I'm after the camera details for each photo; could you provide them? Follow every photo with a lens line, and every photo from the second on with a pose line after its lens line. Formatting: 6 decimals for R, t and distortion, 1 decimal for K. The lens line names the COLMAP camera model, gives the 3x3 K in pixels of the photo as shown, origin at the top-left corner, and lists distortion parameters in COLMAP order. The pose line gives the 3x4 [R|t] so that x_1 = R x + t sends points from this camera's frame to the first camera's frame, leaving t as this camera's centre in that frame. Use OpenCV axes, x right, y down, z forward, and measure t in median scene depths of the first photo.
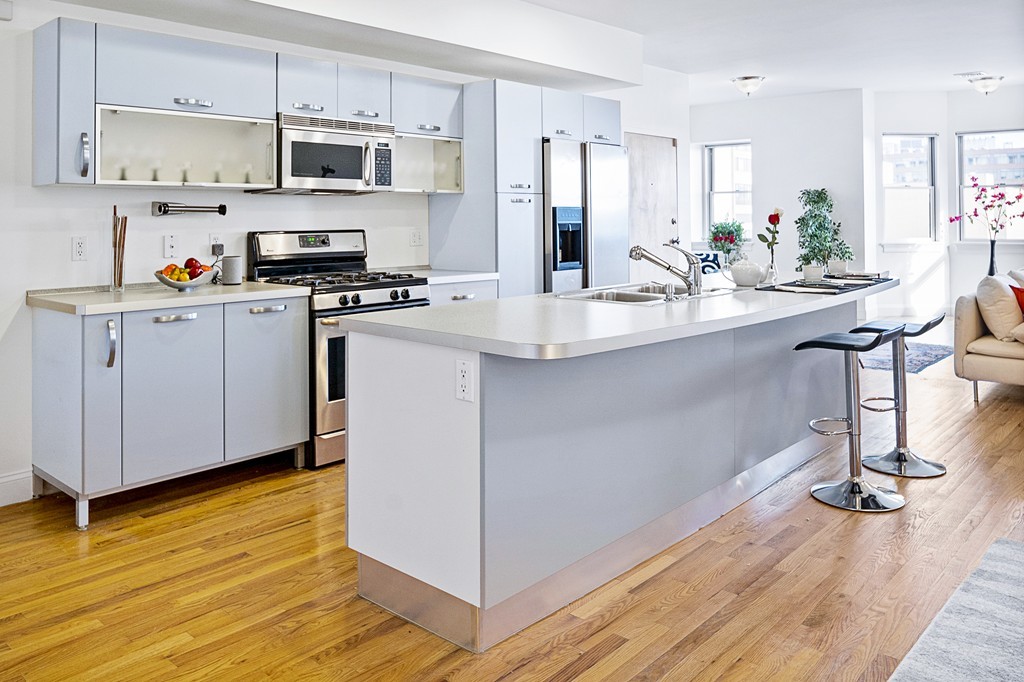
lens RADIAL K [[790.6, 0, 515.6], [0, 790.6, 209.7], [0, 0, 1]] dist [-0.011394, 0.000348]
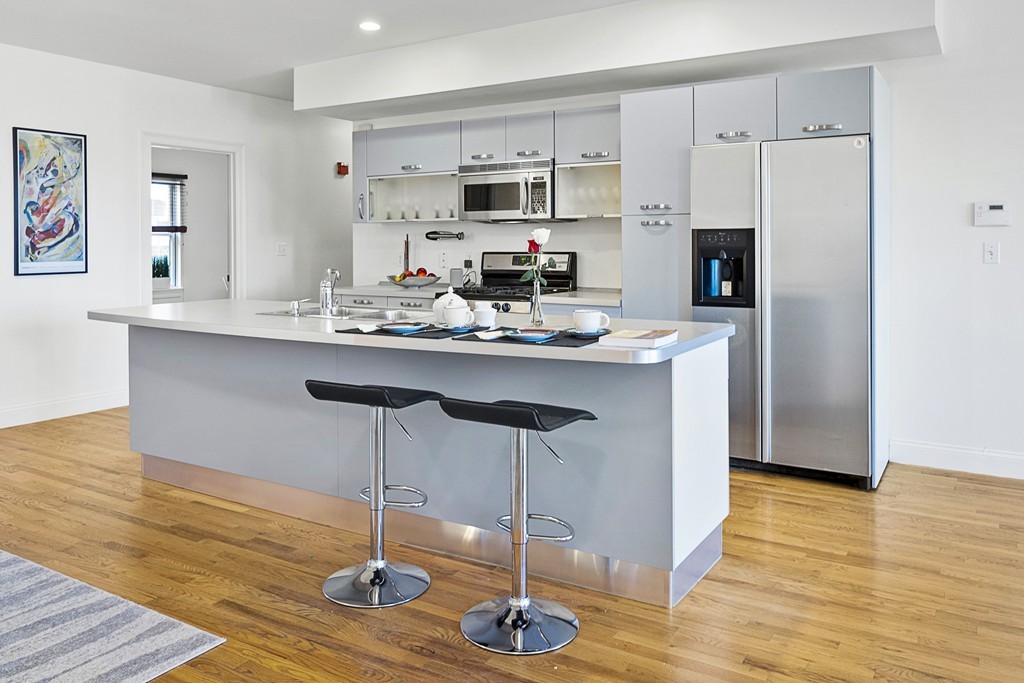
lens RADIAL K [[781.8, 0, 511.7], [0, 781.8, 246.6], [0, 0, 1]] dist [-0.000517, 0.002343]
pose [[0.179723, 0.008132, -0.983684, 0.924591], [0.012403, 0.999868, 0.010532, 0.004409], [0.983639, -0.014094, 0.179598, 0.741740]]
